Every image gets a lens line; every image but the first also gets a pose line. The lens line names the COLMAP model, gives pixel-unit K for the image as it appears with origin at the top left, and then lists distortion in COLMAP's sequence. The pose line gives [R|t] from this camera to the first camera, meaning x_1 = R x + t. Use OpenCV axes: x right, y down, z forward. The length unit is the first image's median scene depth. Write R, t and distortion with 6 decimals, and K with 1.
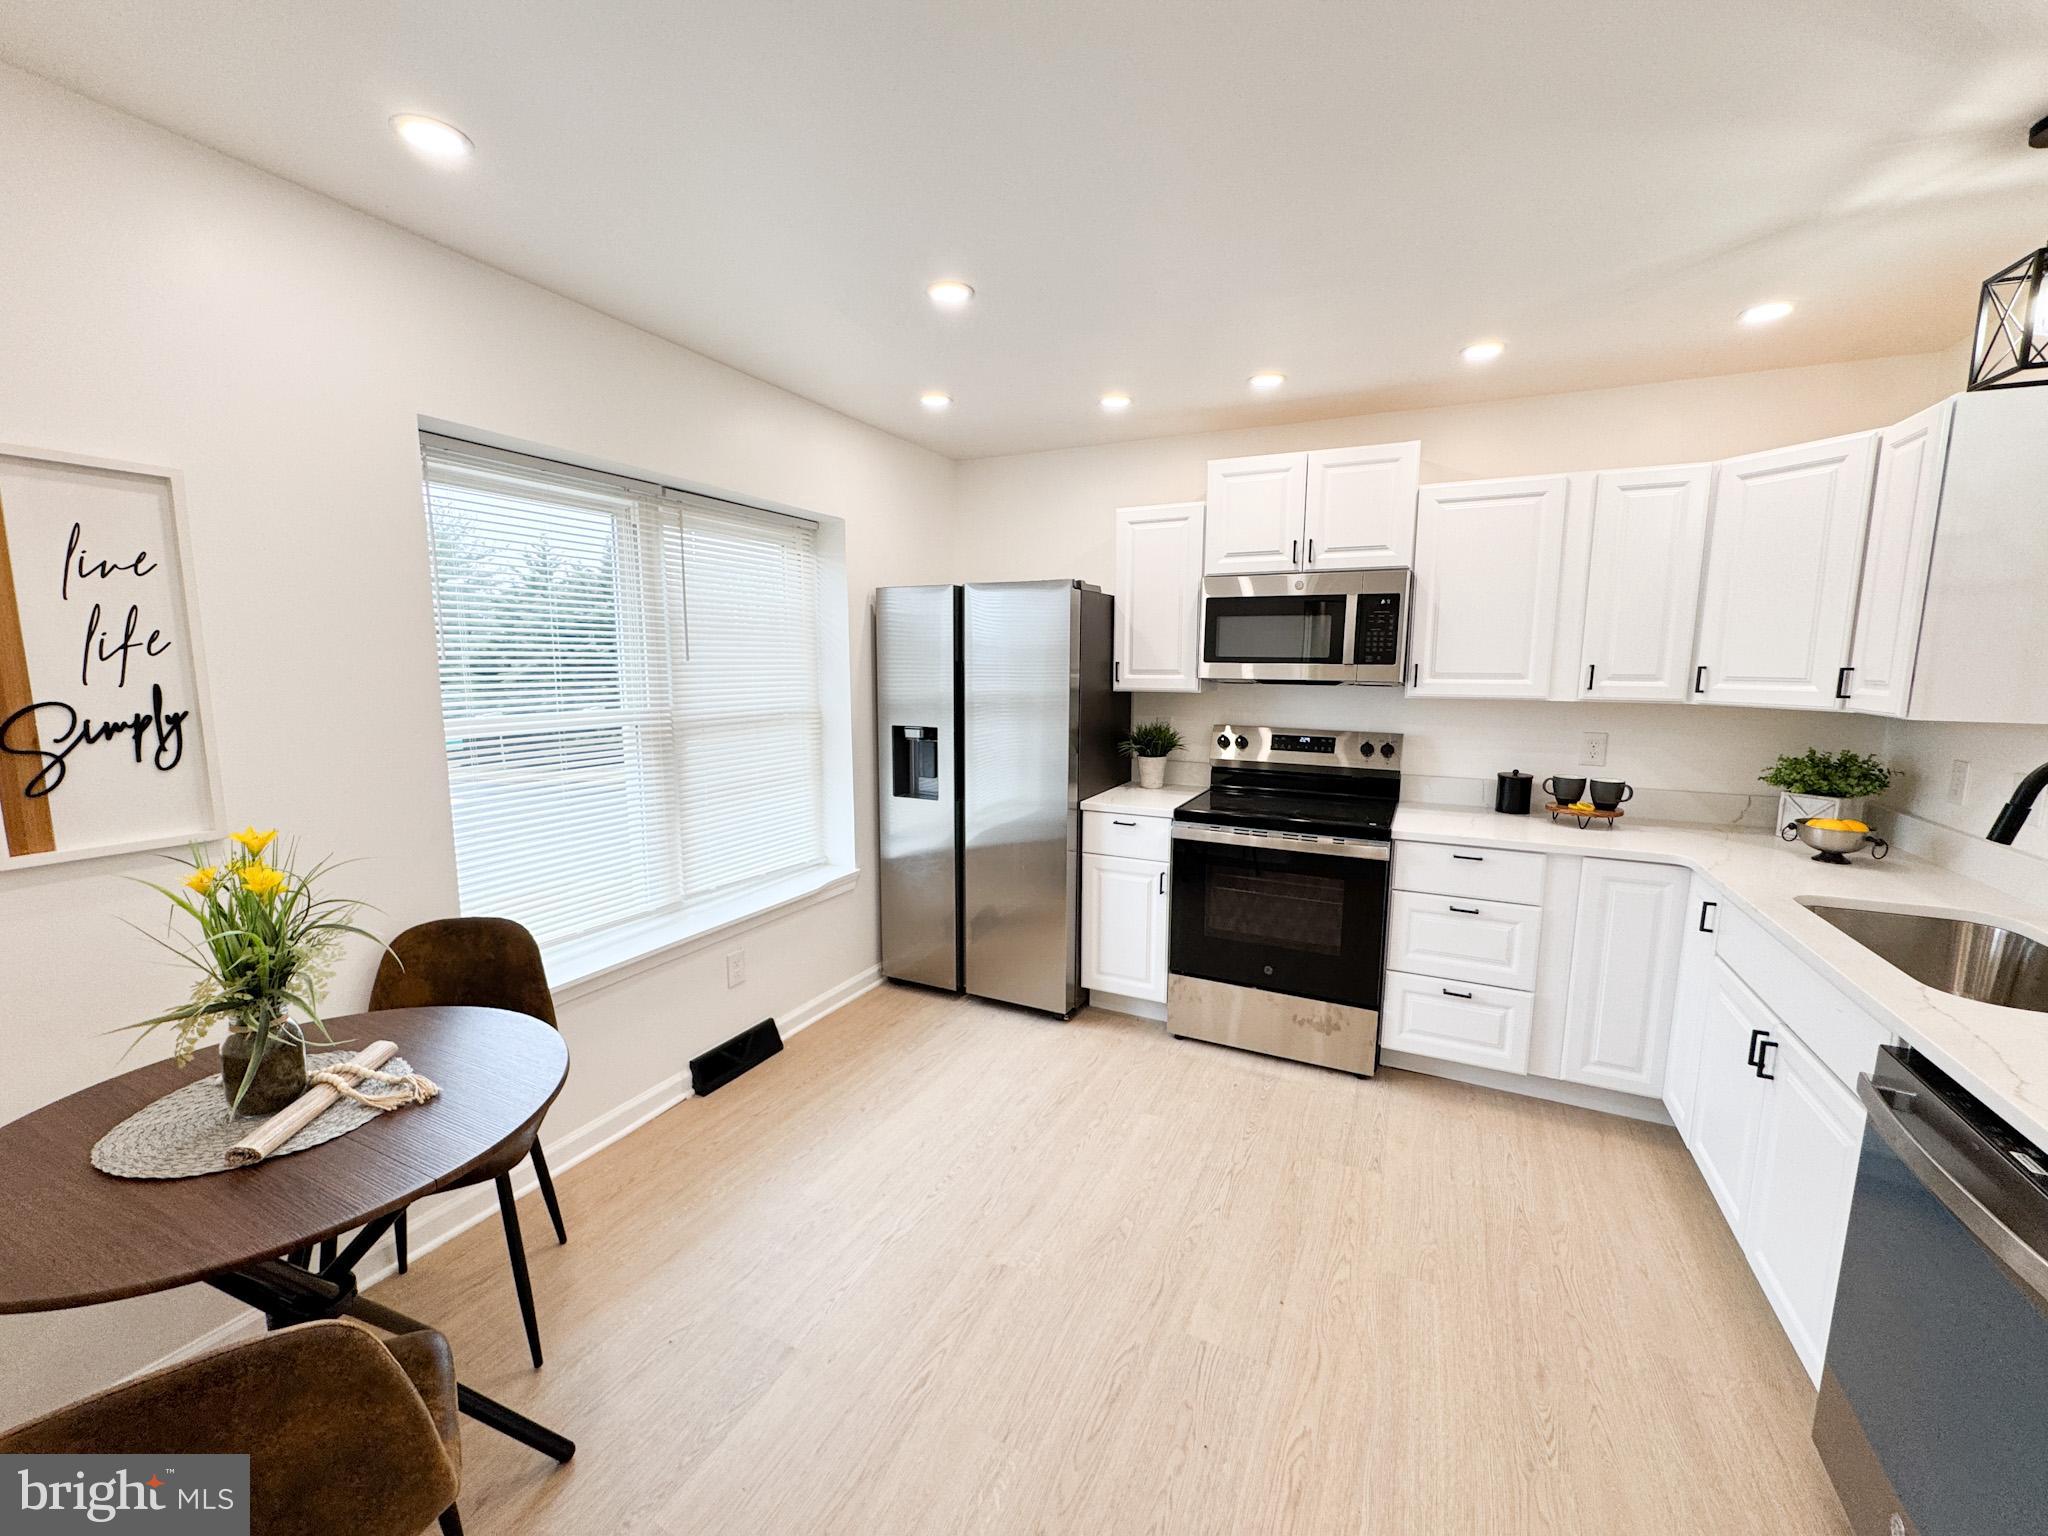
lens RADIAL K [[817.5, 0, 1027.9], [0, 817.5, 766.5], [0, 0, 1]] dist [-0.002400, 0.000581]
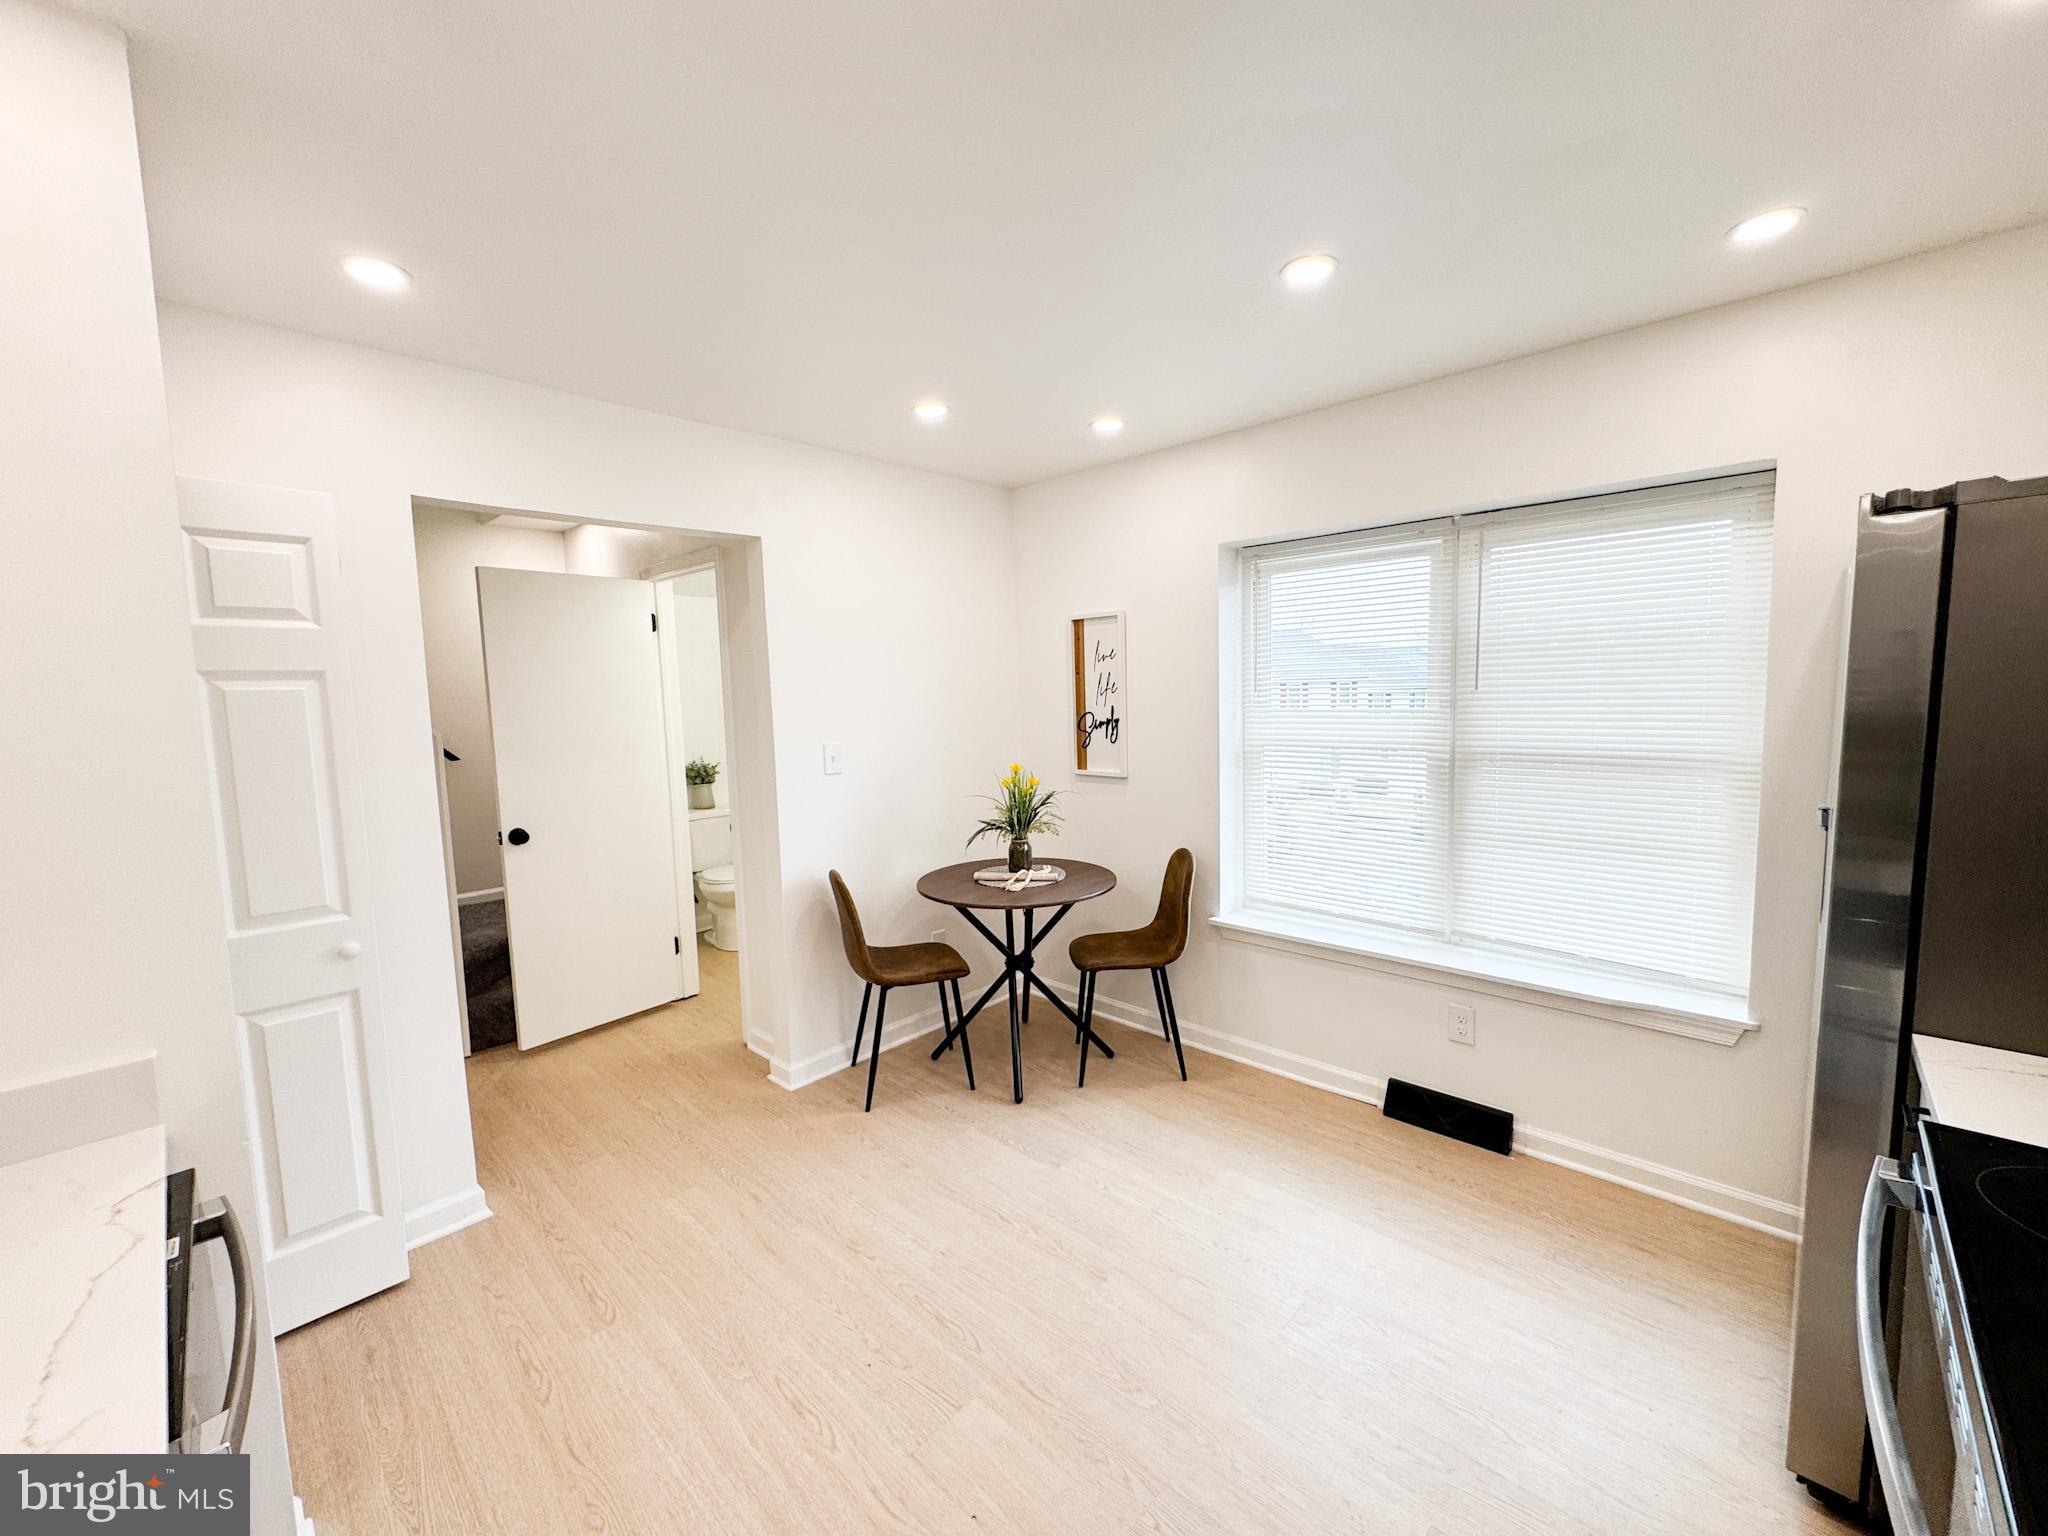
lens RADIAL K [[817.5, 0, 1023.7], [0, 817.5, 768.7], [0, 0, 1]] dist [-0.002400, 0.000581]
pose [[-0.303730, 0.091176, -0.948386, 0.643197], [-0.103426, 0.986373, 0.127951, -0.103245], [0.947128, 0.136950, -0.290161, 0.775597]]
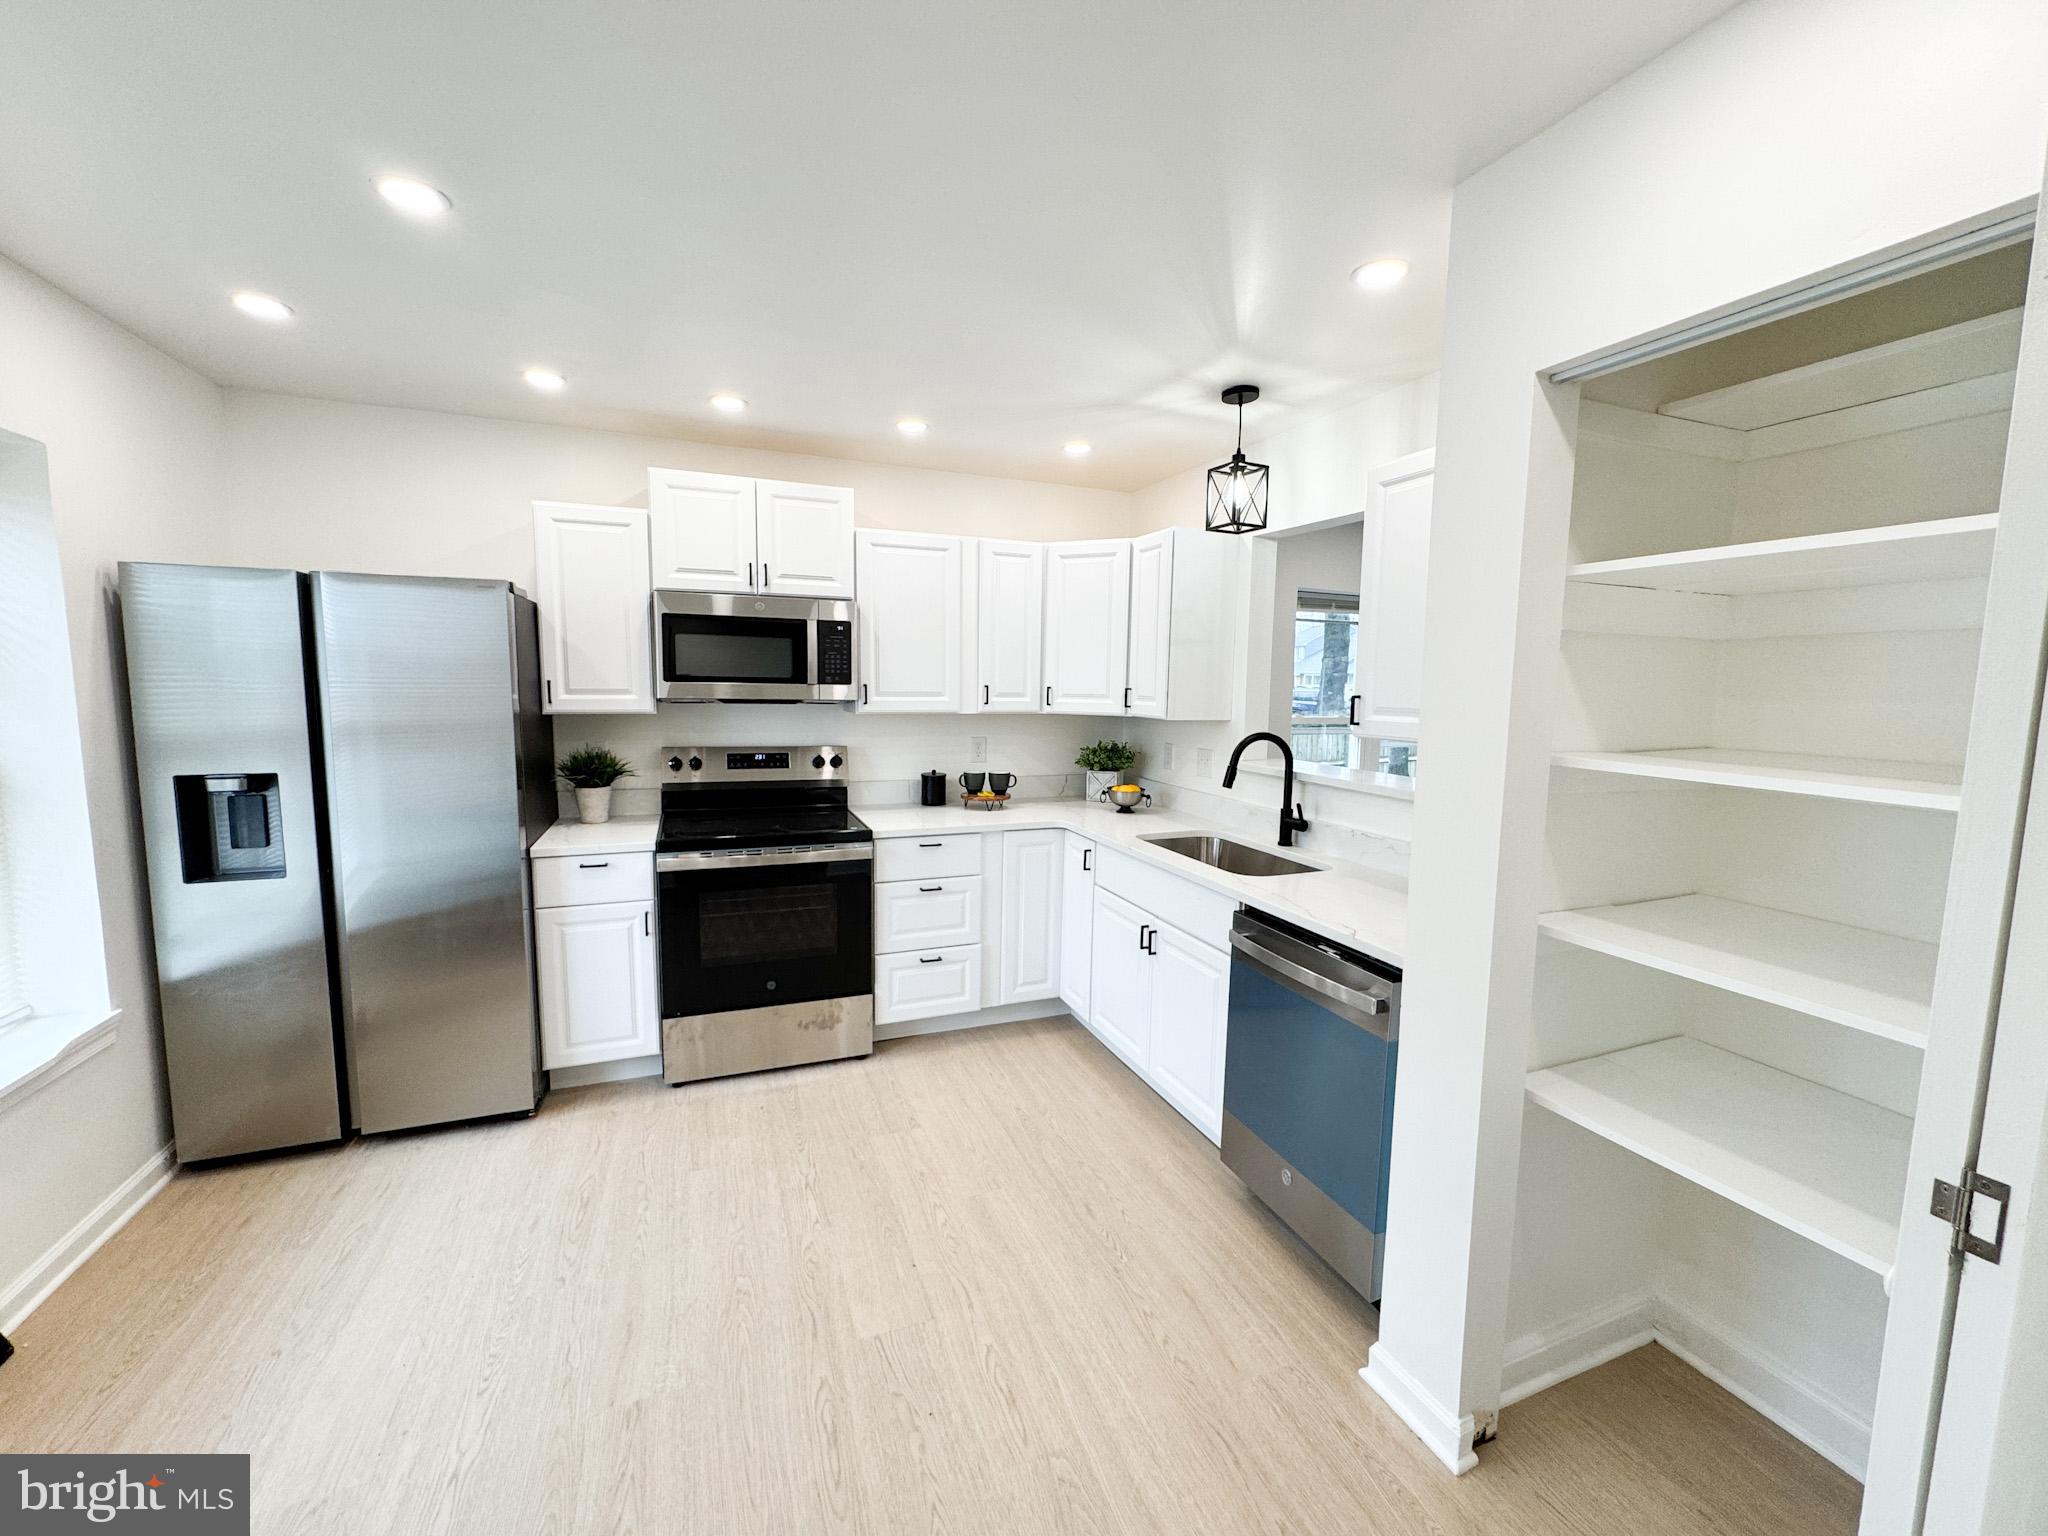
lens RADIAL K [[817.5, 0, 1023.2], [0, 817.5, 766.5], [0, 0, 1]] dist [-0.002400, 0.000581]
pose [[0.670080, -0.073377, 0.738653, -0.234444], [0.085929, 0.996080, 0.020998, -0.016374], [-0.737298, 0.049402, 0.673759, 0.076451]]
